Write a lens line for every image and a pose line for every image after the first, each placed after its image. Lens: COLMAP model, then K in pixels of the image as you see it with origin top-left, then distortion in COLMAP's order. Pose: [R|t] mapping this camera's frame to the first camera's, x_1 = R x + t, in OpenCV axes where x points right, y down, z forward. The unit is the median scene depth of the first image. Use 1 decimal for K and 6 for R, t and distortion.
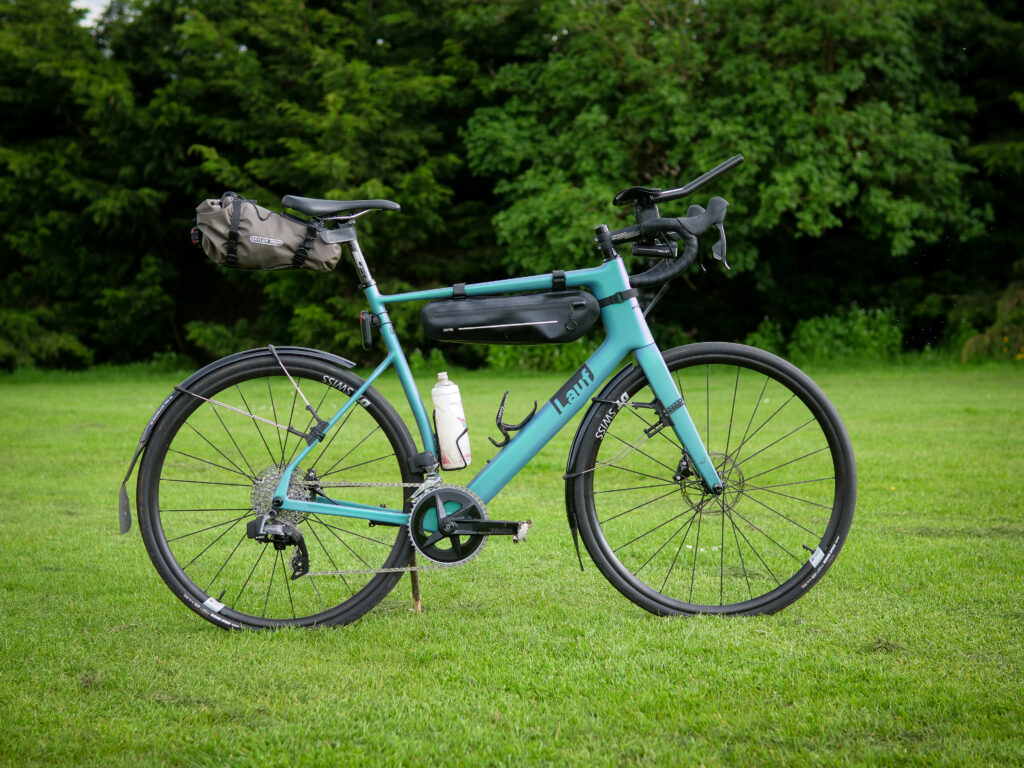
lens RADIAL K [[1882.5, 0, 512.0], [0, 1882.5, 384.0], [0, 0, 1]] dist [-0.010182, 0.073765]
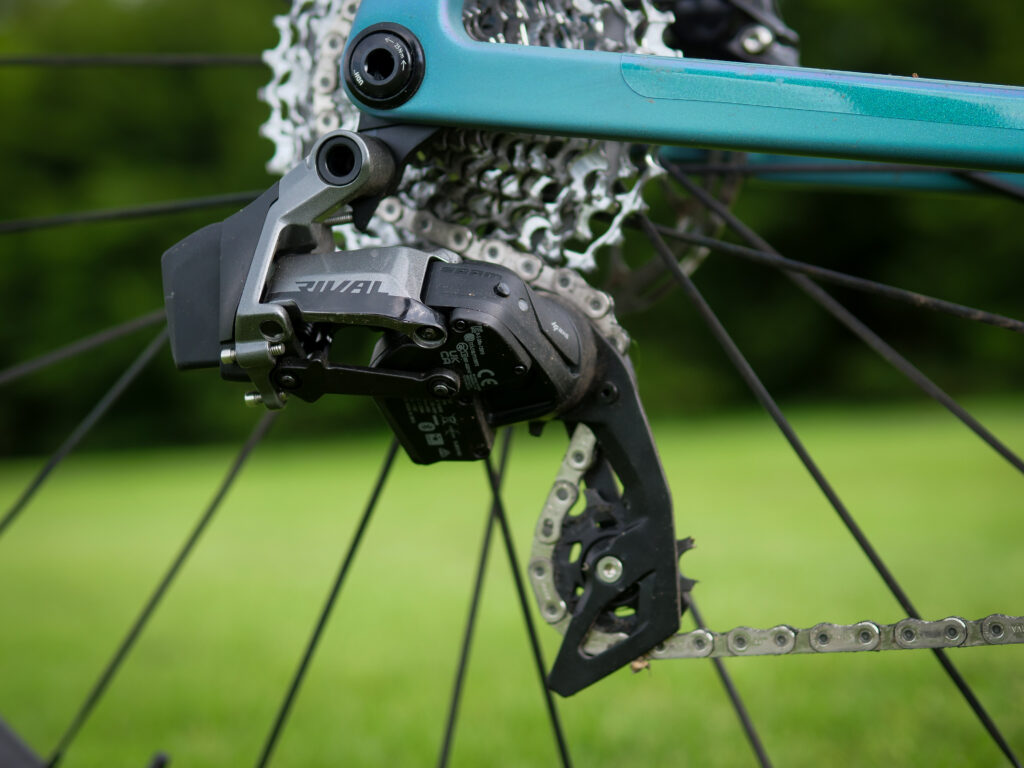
lens RADIAL K [[1882.5, 0, 512.0], [0, 1882.5, 384.0], [0, 0, 1]] dist [-0.010182, 0.073765]
pose [[0.930727, -0.064511, -0.359980, -0.070846], [0.036997, 0.995878, -0.082813, 0.091990], [0.363838, 0.063758, 0.929277, 0.864155]]
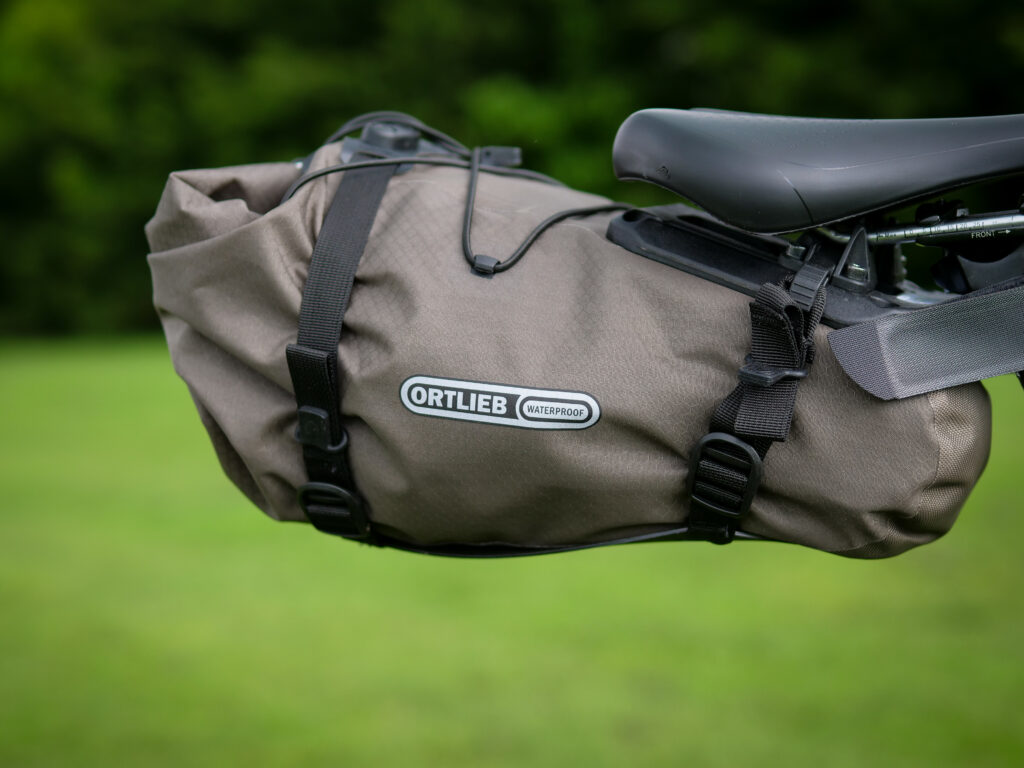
lens RADIAL K [[1882.5, 0, 512.0], [0, 1882.5, 384.0], [0, 0, 1]] dist [-0.010182, 0.073765]
pose [[0.903244, -0.015048, -0.428863, -0.057268], [0.039265, 0.998091, 0.047677, -0.082482], [0.427327, -0.059904, 0.902110, 0.824087]]
